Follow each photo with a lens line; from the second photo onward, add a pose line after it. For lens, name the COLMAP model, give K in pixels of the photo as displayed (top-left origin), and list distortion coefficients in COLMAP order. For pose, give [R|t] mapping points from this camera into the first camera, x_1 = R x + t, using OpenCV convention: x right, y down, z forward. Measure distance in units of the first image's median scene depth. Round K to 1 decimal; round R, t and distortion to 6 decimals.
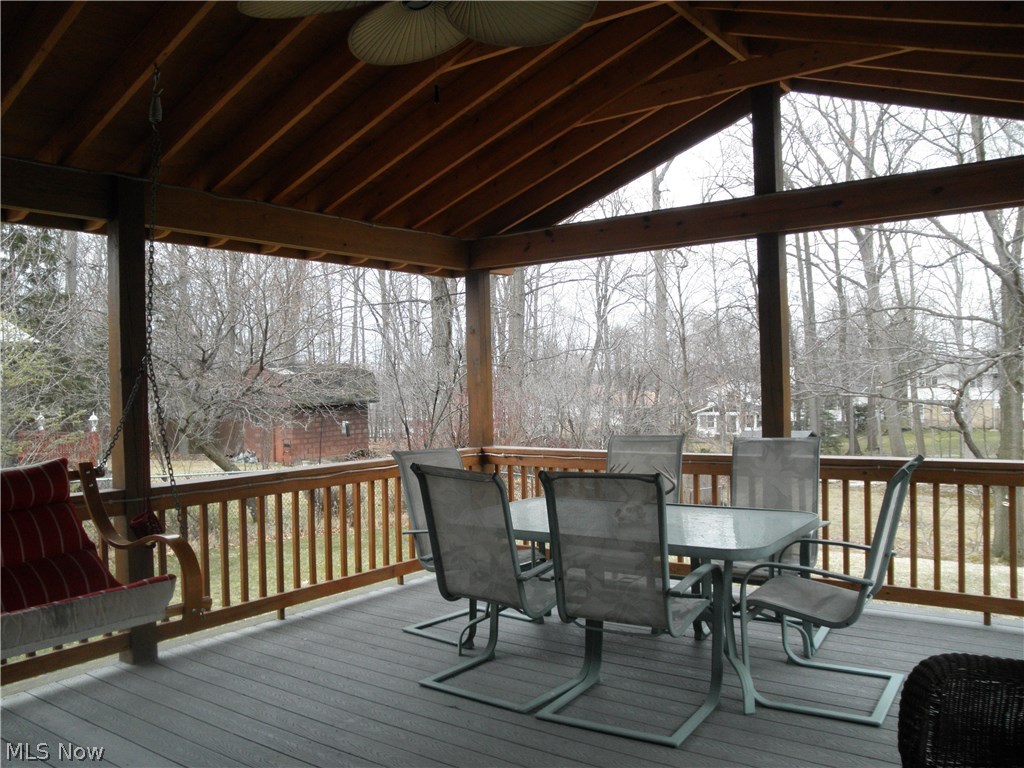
lens RADIAL K [[839.6, 0, 512.5], [0, 839.6, 379.4], [0, 0, 1]] dist [-0.119274, 0.104261]
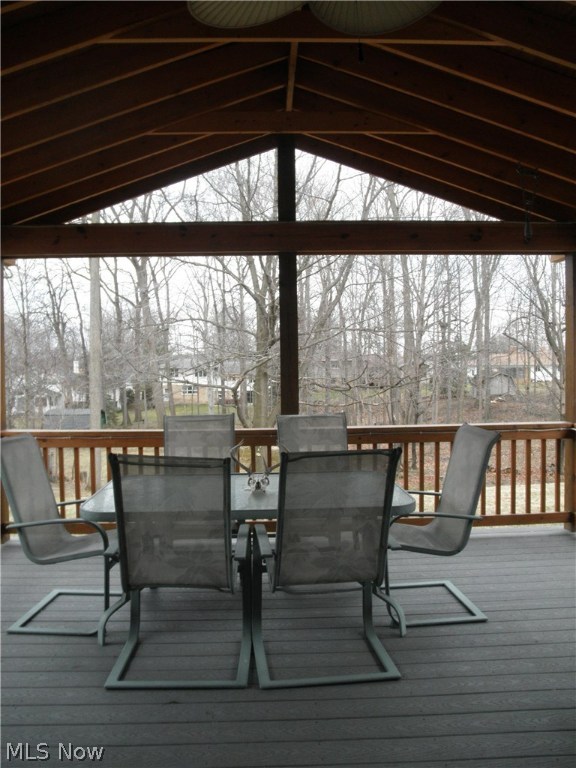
lens RADIAL K [[629.7, 0, 288.3], [0, 629.7, 380.7], [0, 0, 1]] dist [-0.119274, 0.104261]
pose [[0.786877, 0.000398, 0.617110, -0.313678], [-0.011107, 0.999847, 0.013518, 0.006879], [-0.617010, -0.017491, 0.786761, 0.275808]]
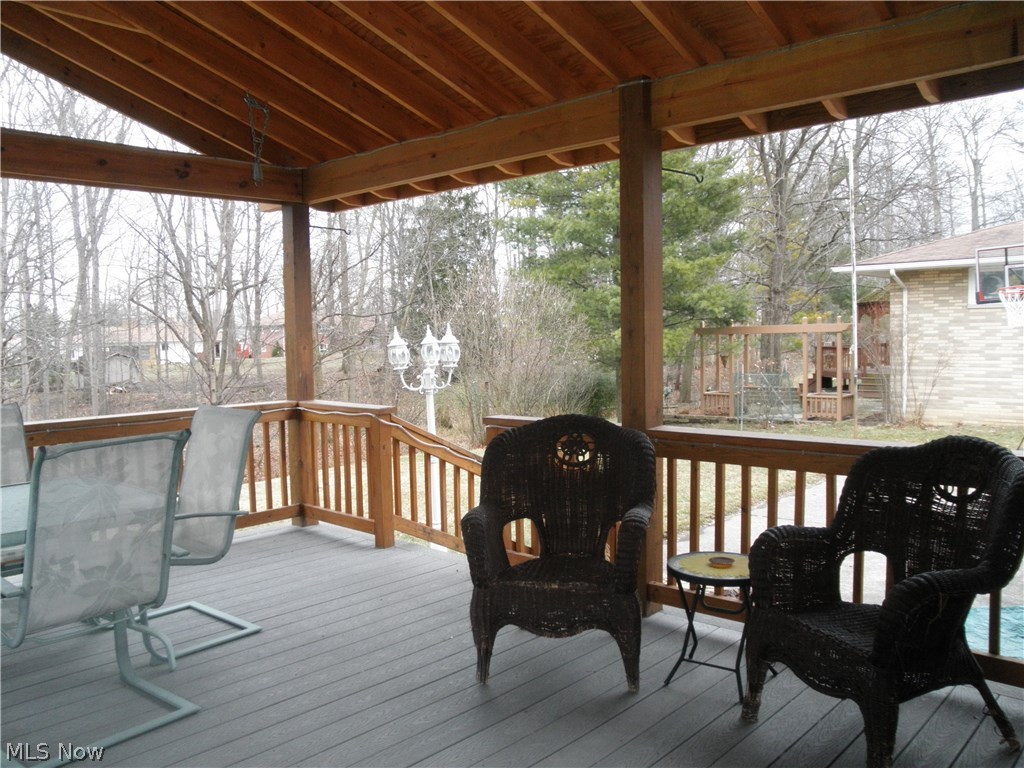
lens RADIAL K [[839.6, 0, 506.7], [0, 839.6, 385.9], [0, 0, 1]] dist [-0.119274, 0.104261]
pose [[0.125689, -0.041733, 0.991191, -0.464855], [0.009250, 0.999121, 0.040894, 0.018108], [-0.992027, 0.004029, 0.125965, 0.344067]]
